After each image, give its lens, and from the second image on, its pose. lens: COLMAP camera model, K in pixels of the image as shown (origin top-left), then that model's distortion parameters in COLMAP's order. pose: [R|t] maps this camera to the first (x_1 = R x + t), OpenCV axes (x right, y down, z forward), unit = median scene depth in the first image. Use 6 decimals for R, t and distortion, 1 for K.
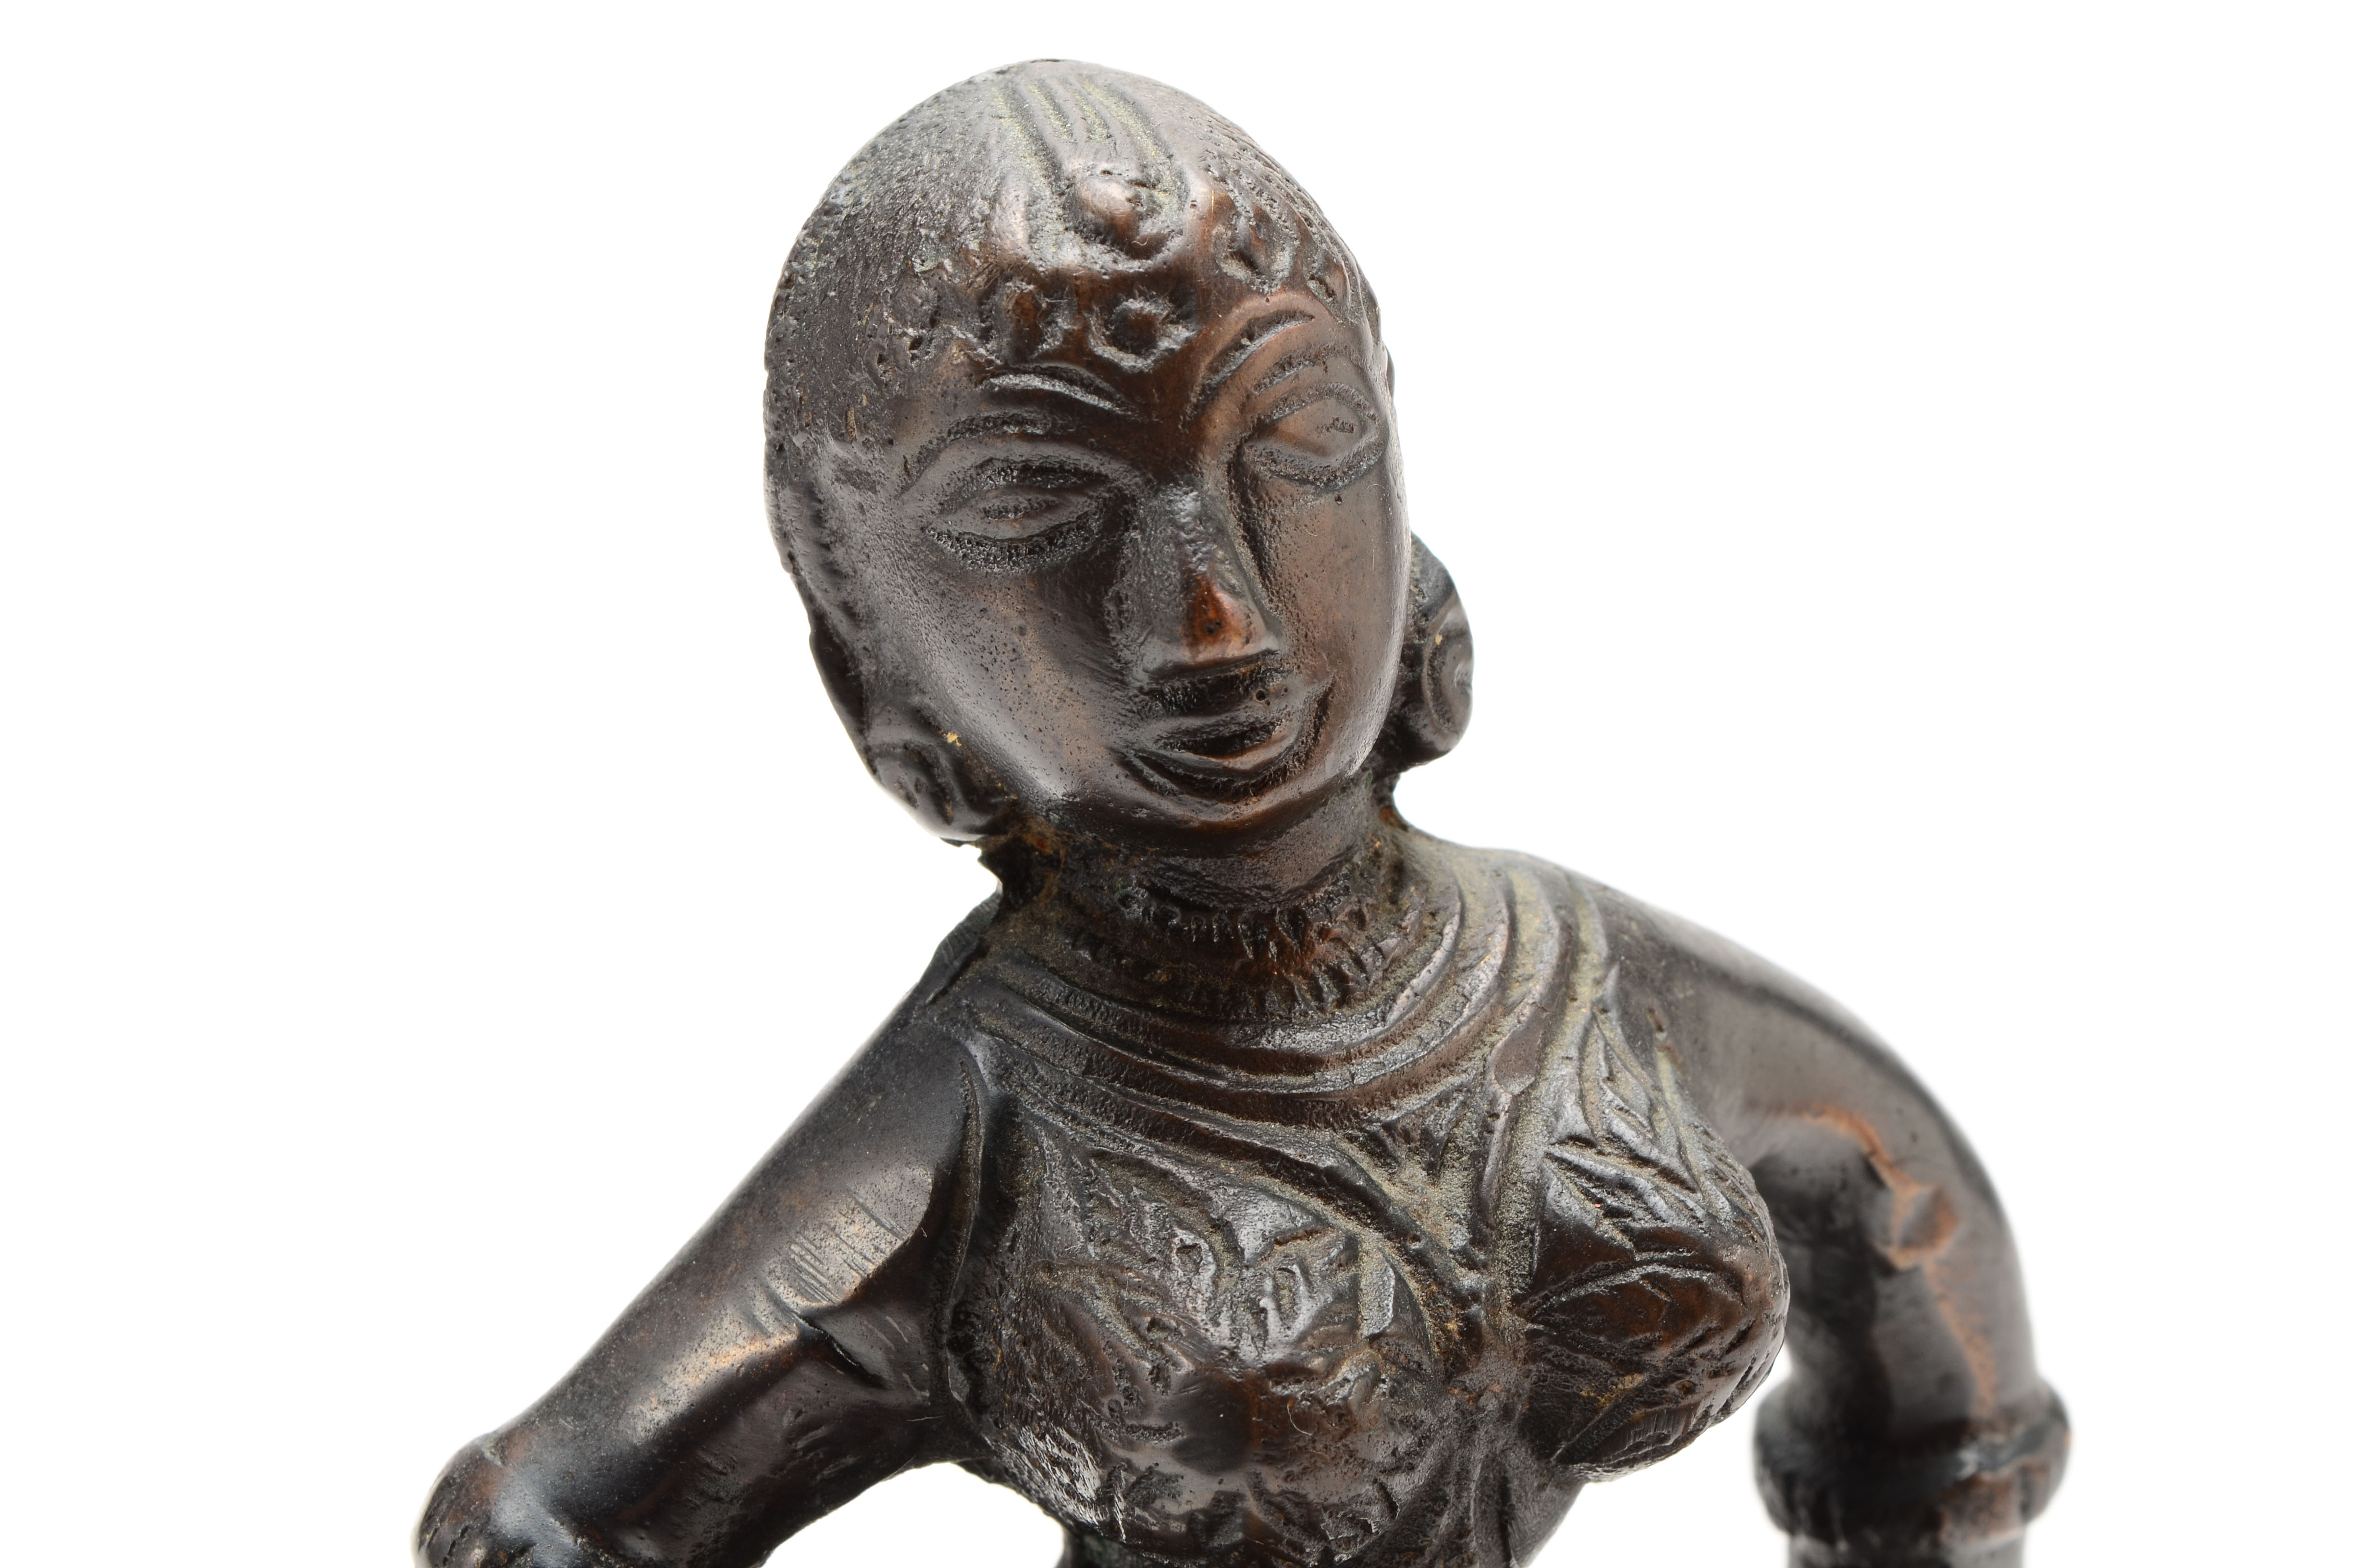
lens RADIAL K [[5376.4, 0, 1184.1], [0, 5376.4, 845.6], [0, 0, 1]] dist [0.081814, 0.321697]
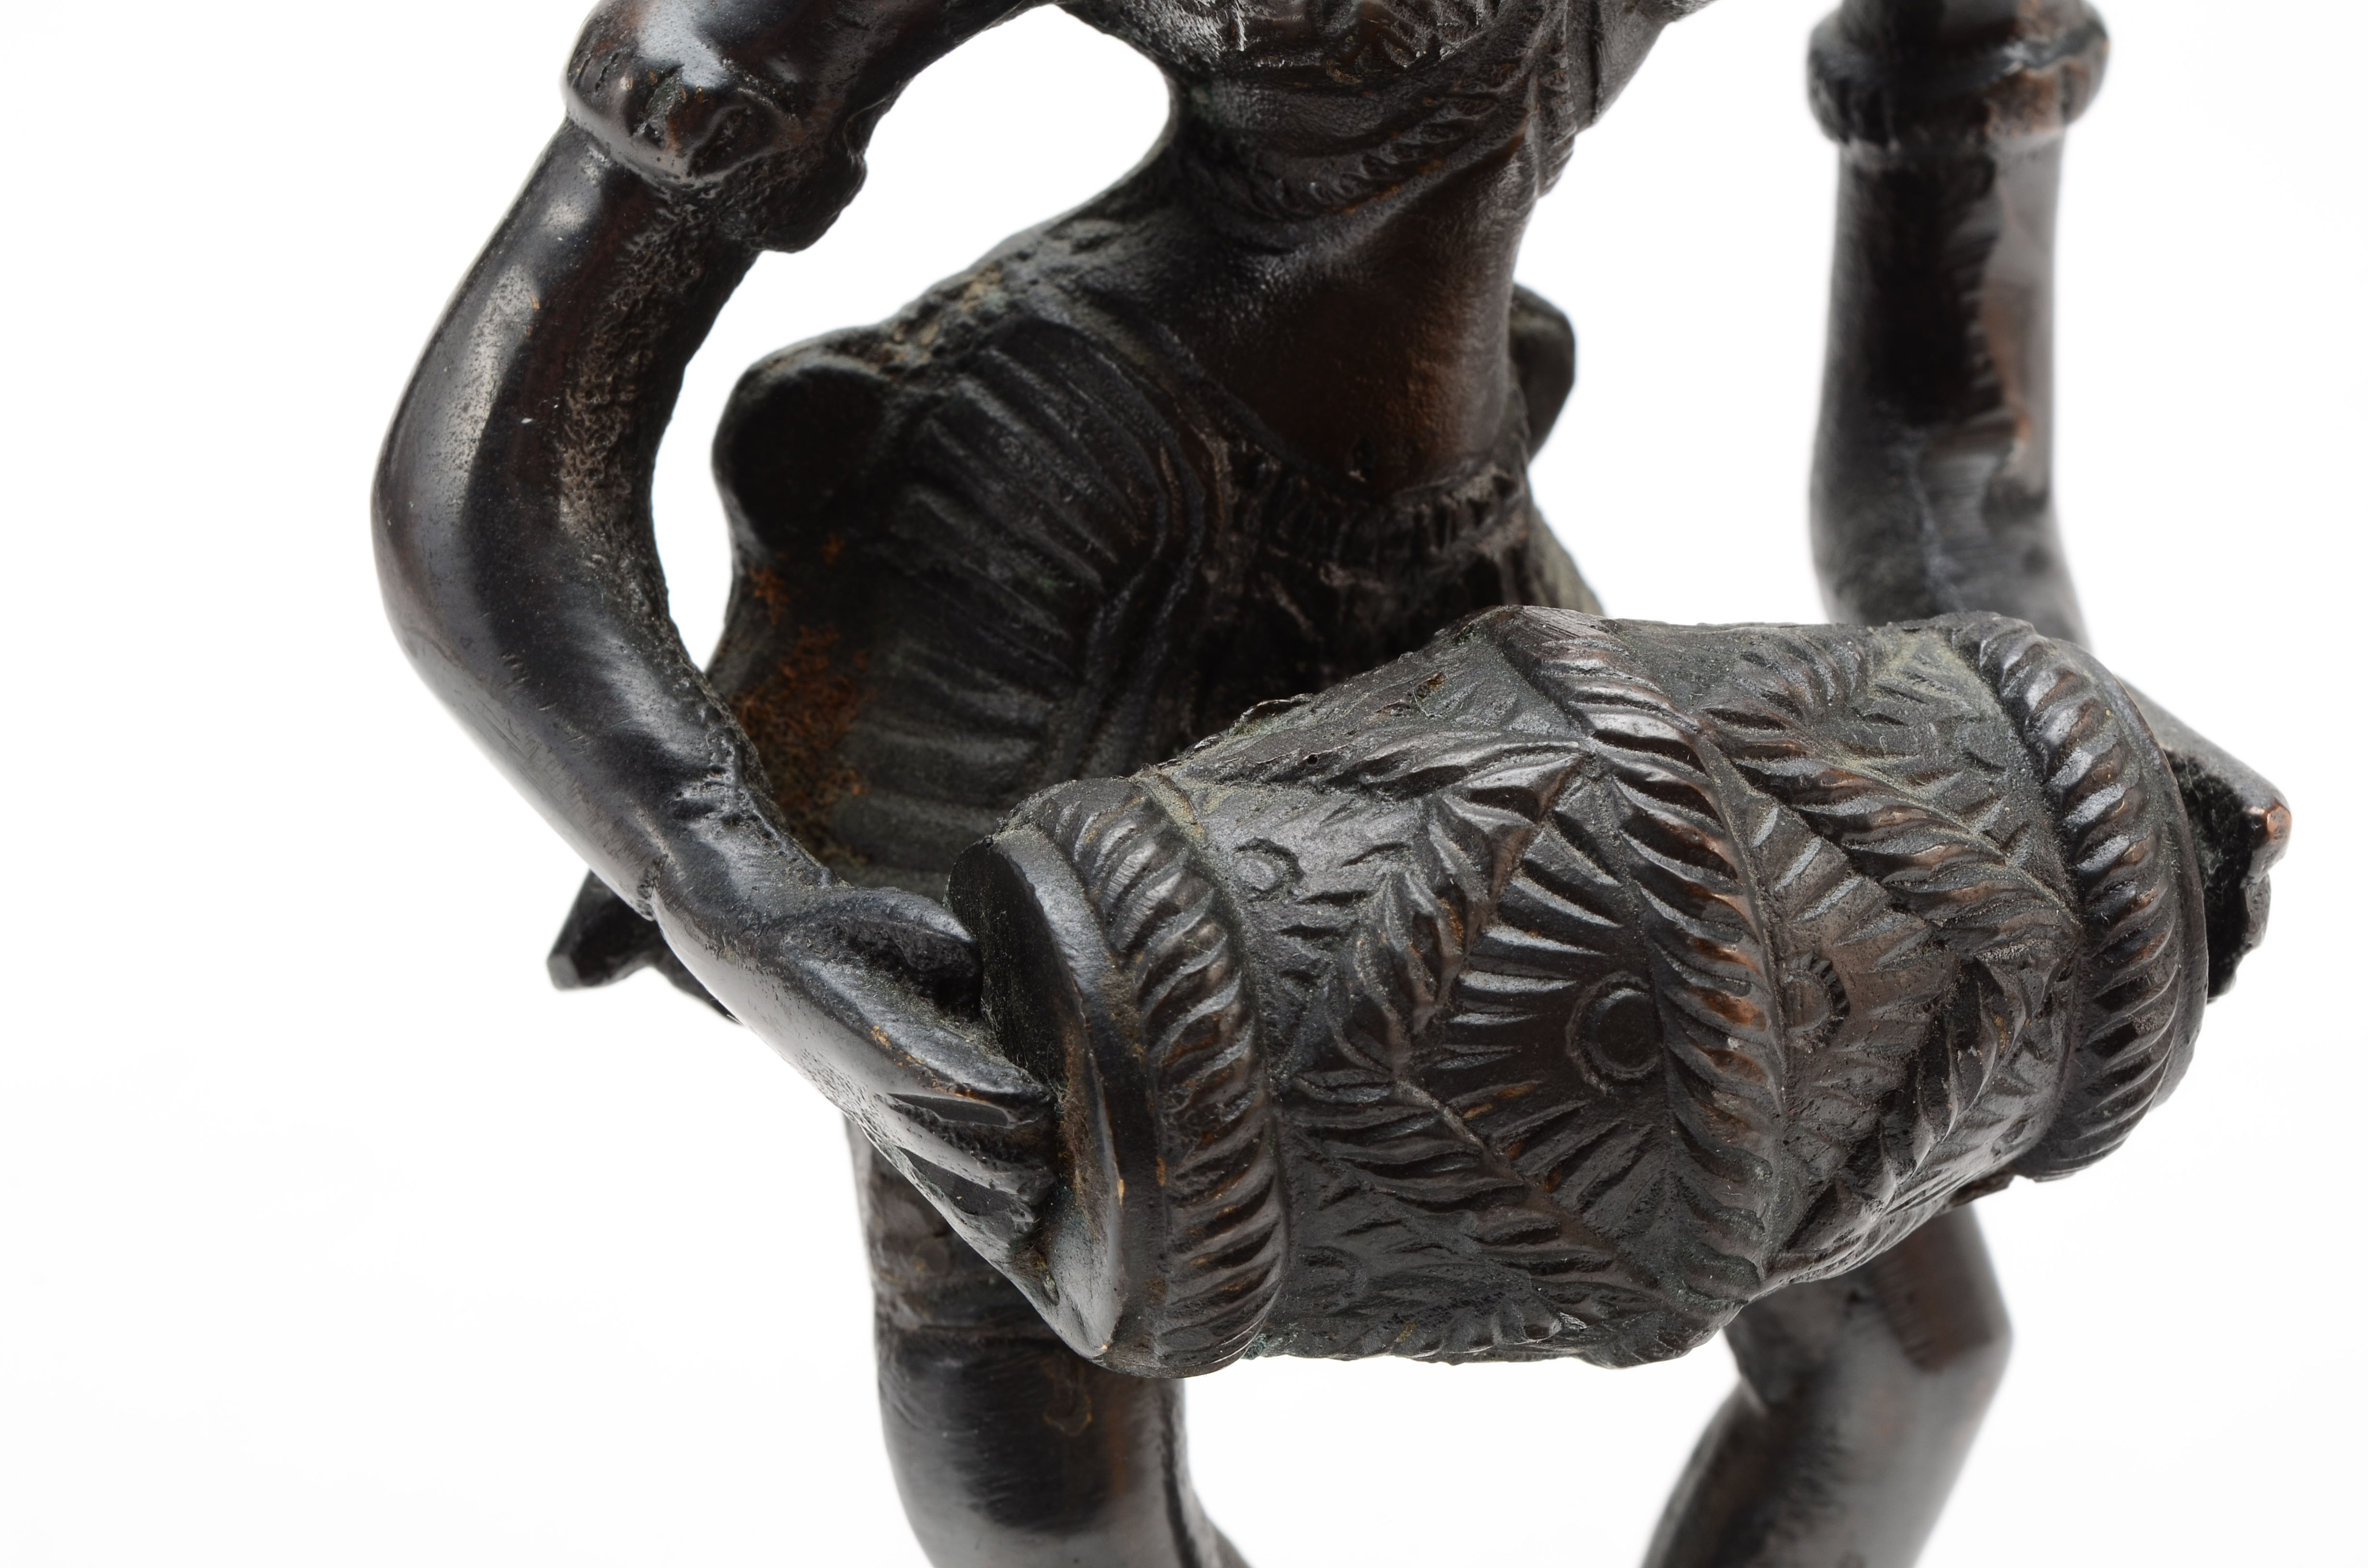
lens RADIAL K [[5376.4, 0, 1184.1], [0, 5376.4, 845.6], [0, 0, 1]] dist [0.081814, 0.321697]
pose [[0.999816, -0.011519, 0.015307, -0.035192], [0.009467, 0.991735, 0.127951, 0.130214], [-0.016654, -0.127783, 0.991662, -0.065983]]
